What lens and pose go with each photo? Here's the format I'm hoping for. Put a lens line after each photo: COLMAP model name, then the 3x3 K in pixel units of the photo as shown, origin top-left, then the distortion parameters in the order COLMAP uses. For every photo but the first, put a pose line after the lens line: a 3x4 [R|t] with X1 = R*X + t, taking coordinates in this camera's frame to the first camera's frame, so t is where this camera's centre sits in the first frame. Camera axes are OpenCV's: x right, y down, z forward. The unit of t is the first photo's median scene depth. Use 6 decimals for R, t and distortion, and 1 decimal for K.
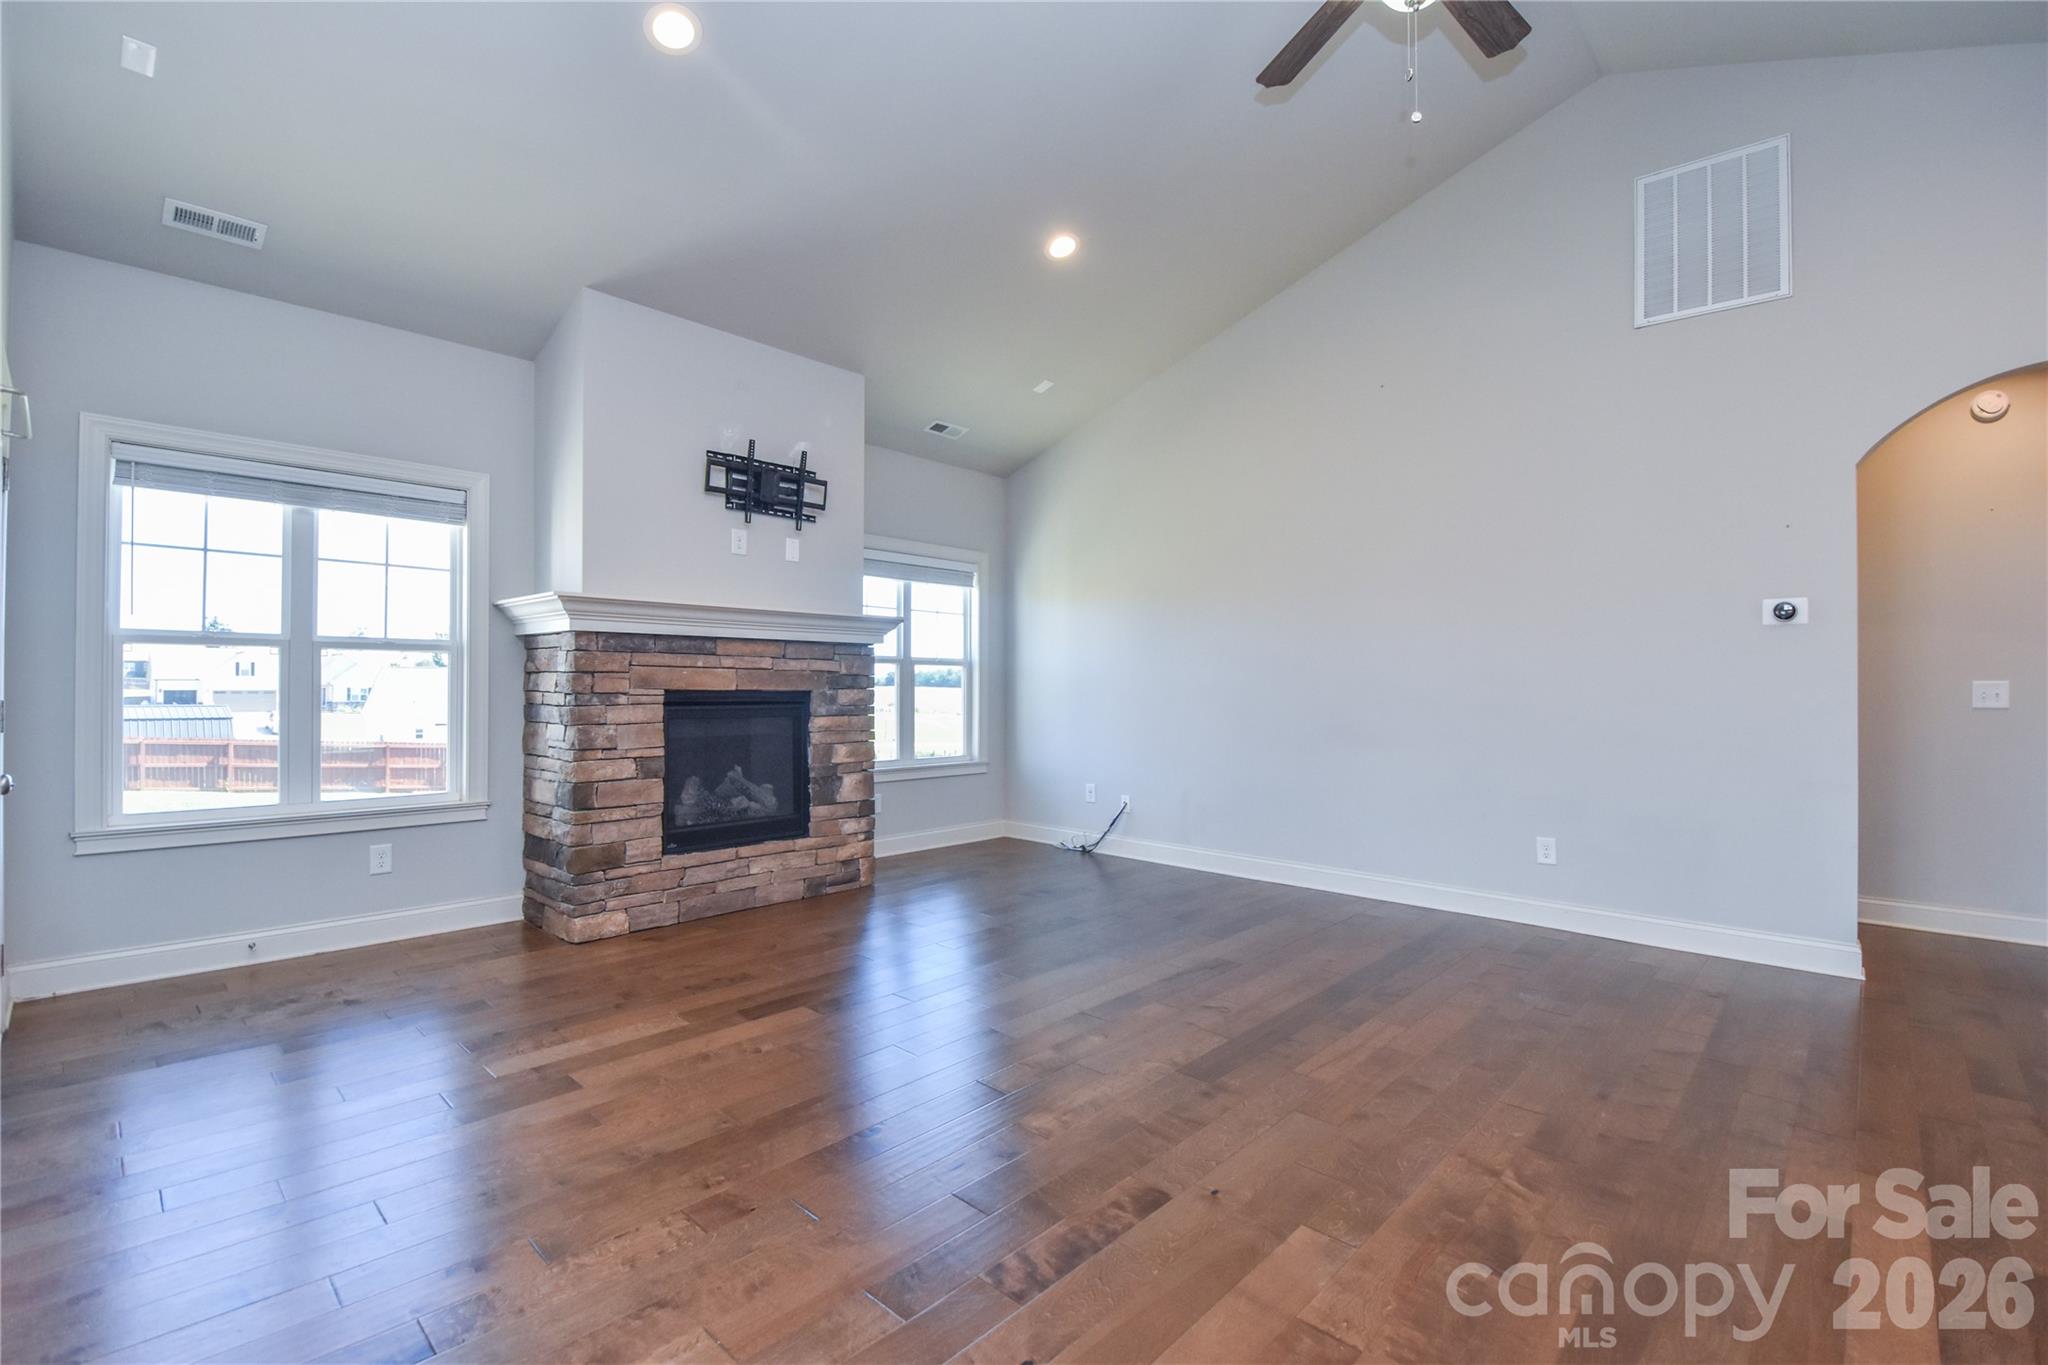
lens RADIAL K [[905.5, 0, 1057.0], [0, 905.5, 682.9], [0, 0, 1]] dist [-0.004953, -0.010068]
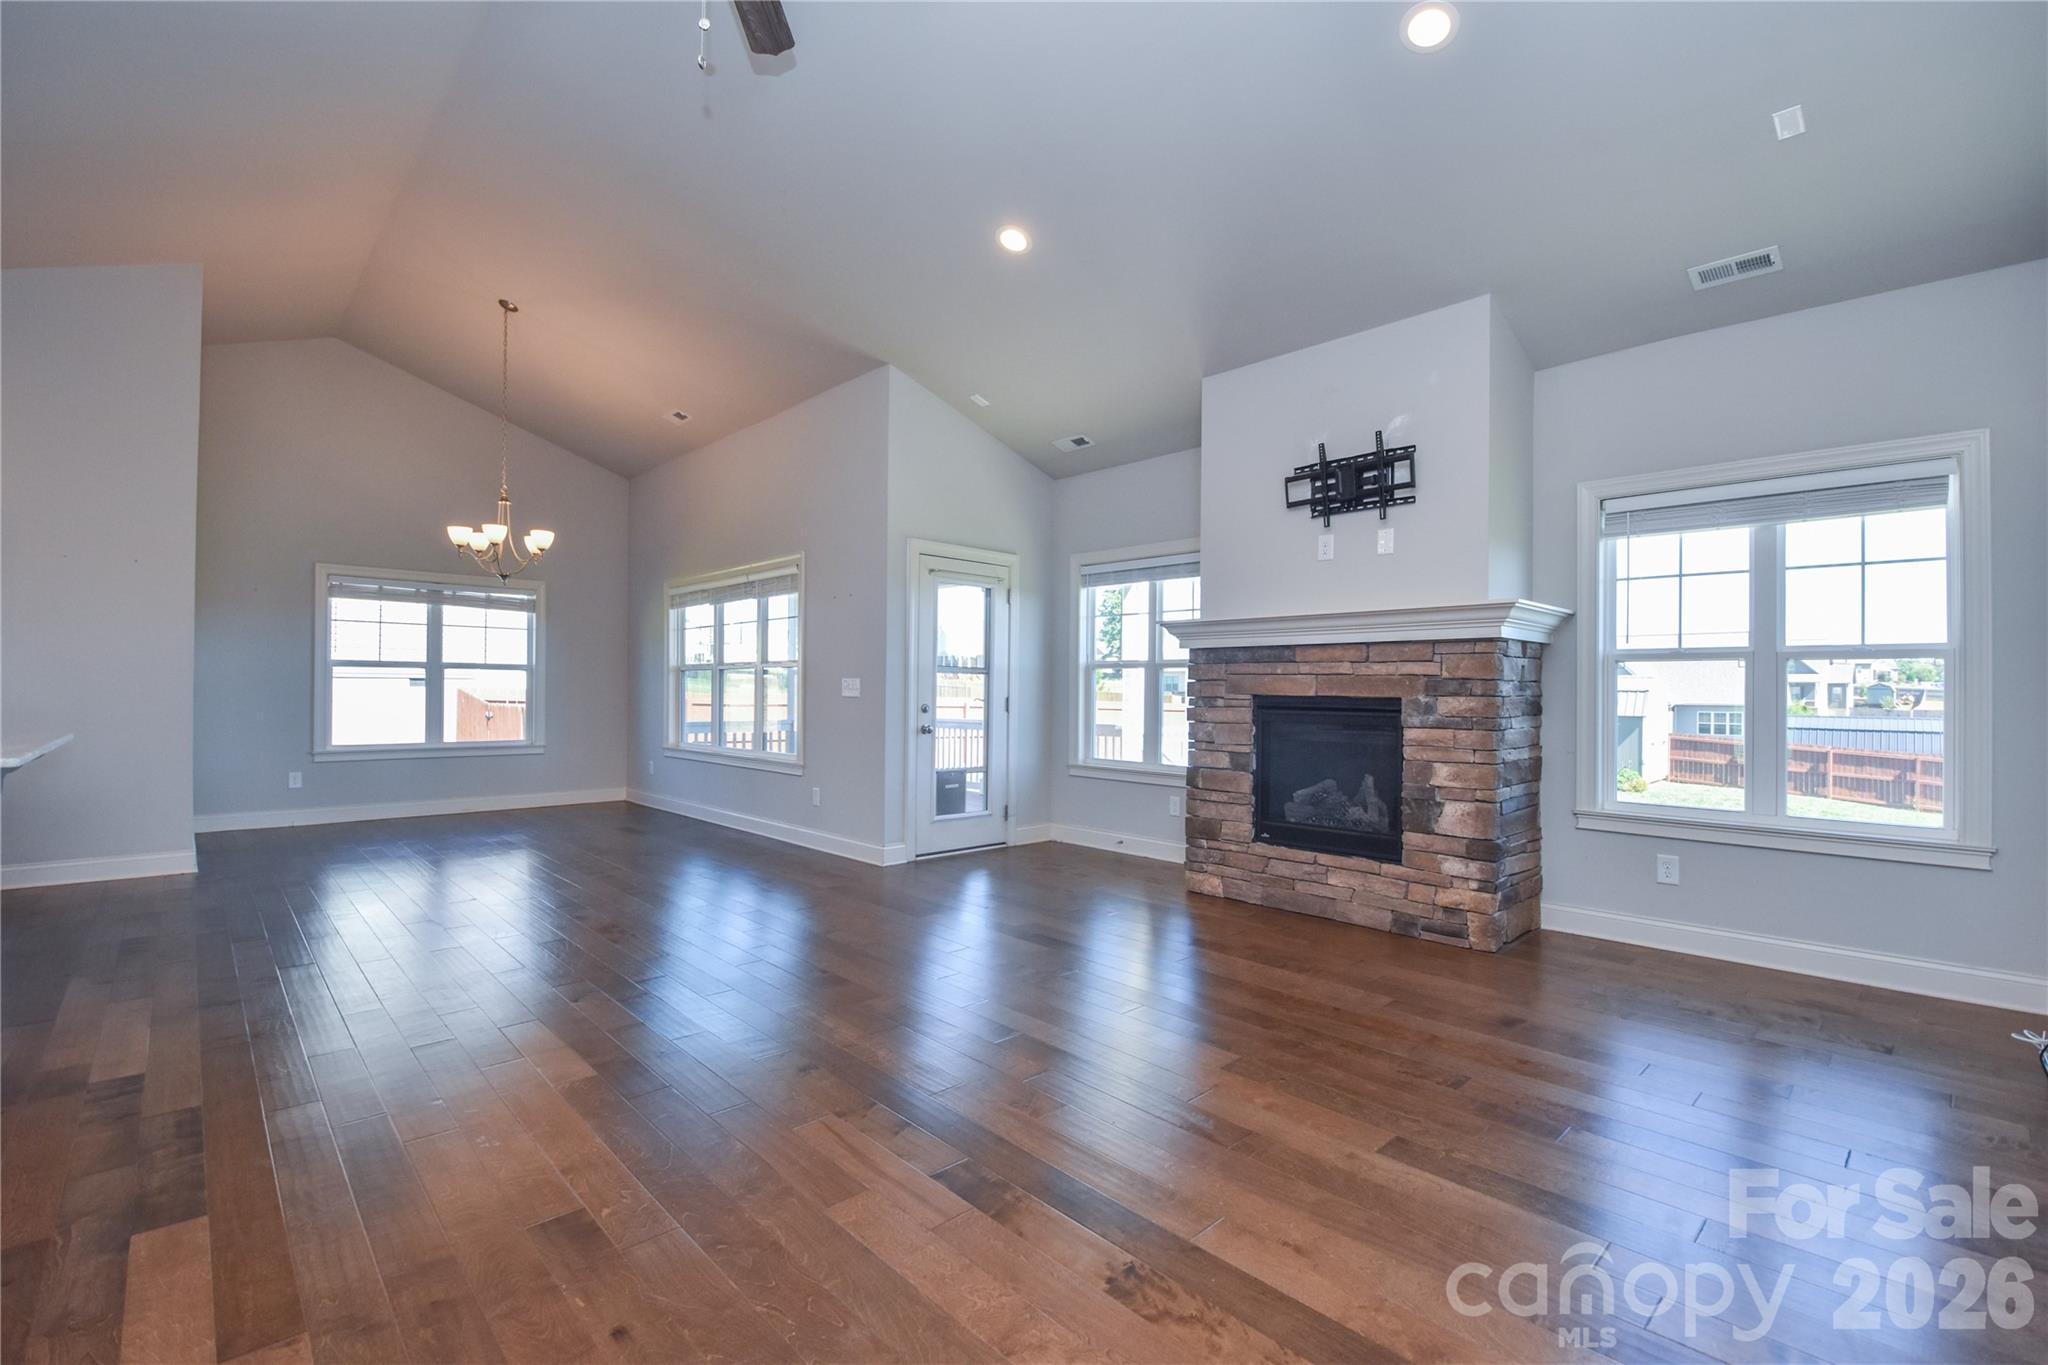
lens RADIAL K [[905.5, 0, 1012.2], [0, 905.5, 679.6], [0, 0, 1]] dist [-0.004953, -0.010068]
pose [[-0.107157, -0.014520, -0.994136, 0.649941], [-0.004984, 0.999889, -0.014067, 0.005361], [0.994230, 0.003448, -0.107218, 0.734612]]
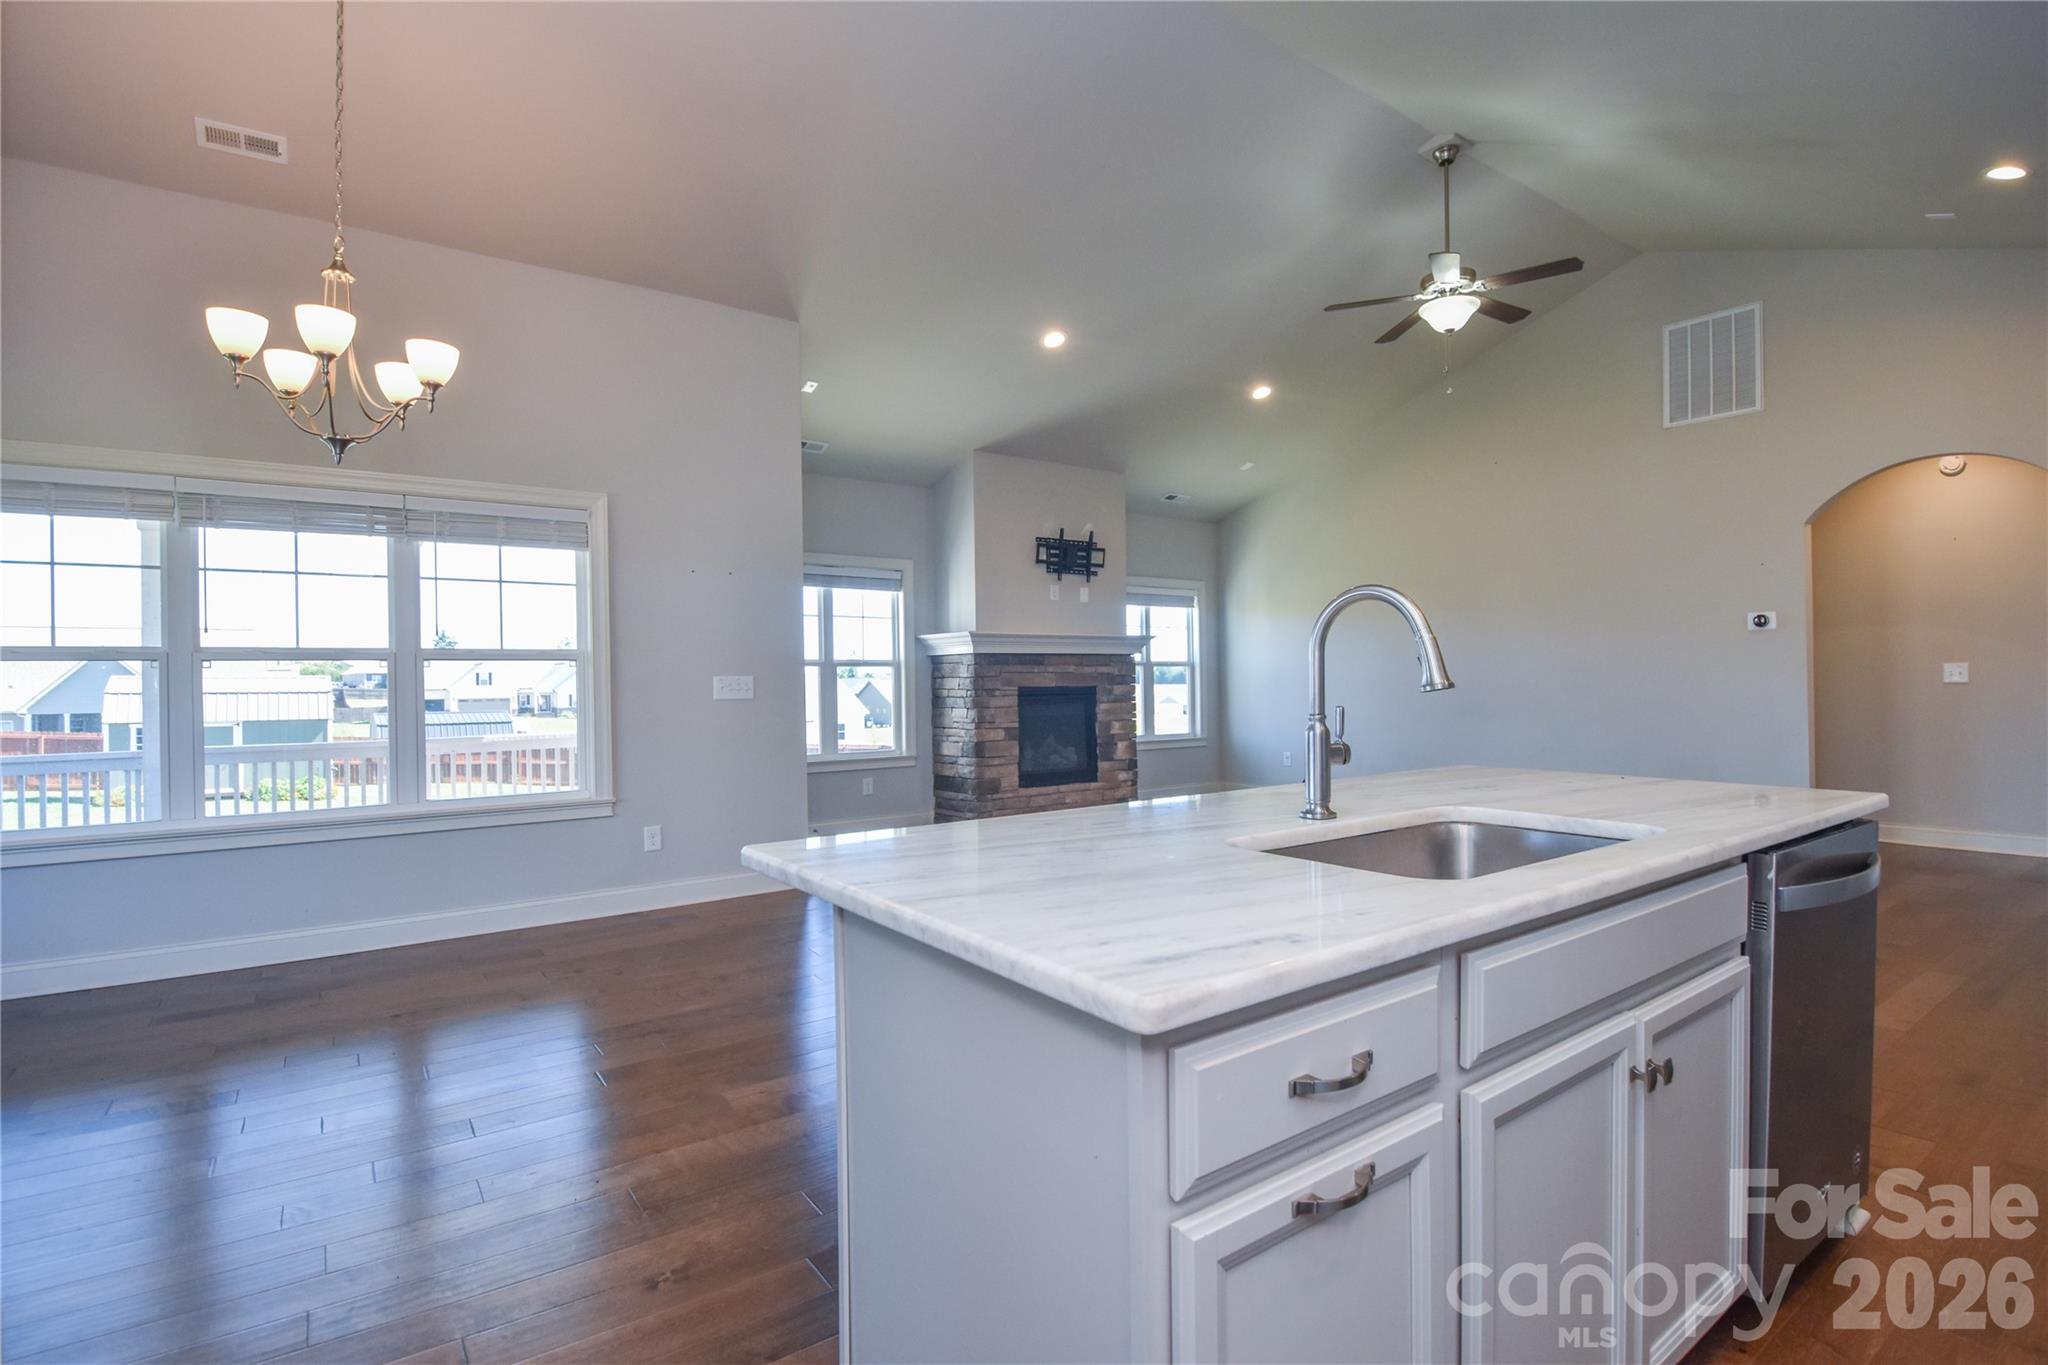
lens RADIAL K [[962.0, 0, 1028.2], [0, 962.0, 684.9], [0, 0, 1]] dist [-0.005745, -0.007416]
pose [[0.974815, -0.018246, -0.222269, -0.024586], [0.019529, 0.999803, 0.003577, -0.001866], [0.222160, -0.007828, 0.974979, -0.625499]]
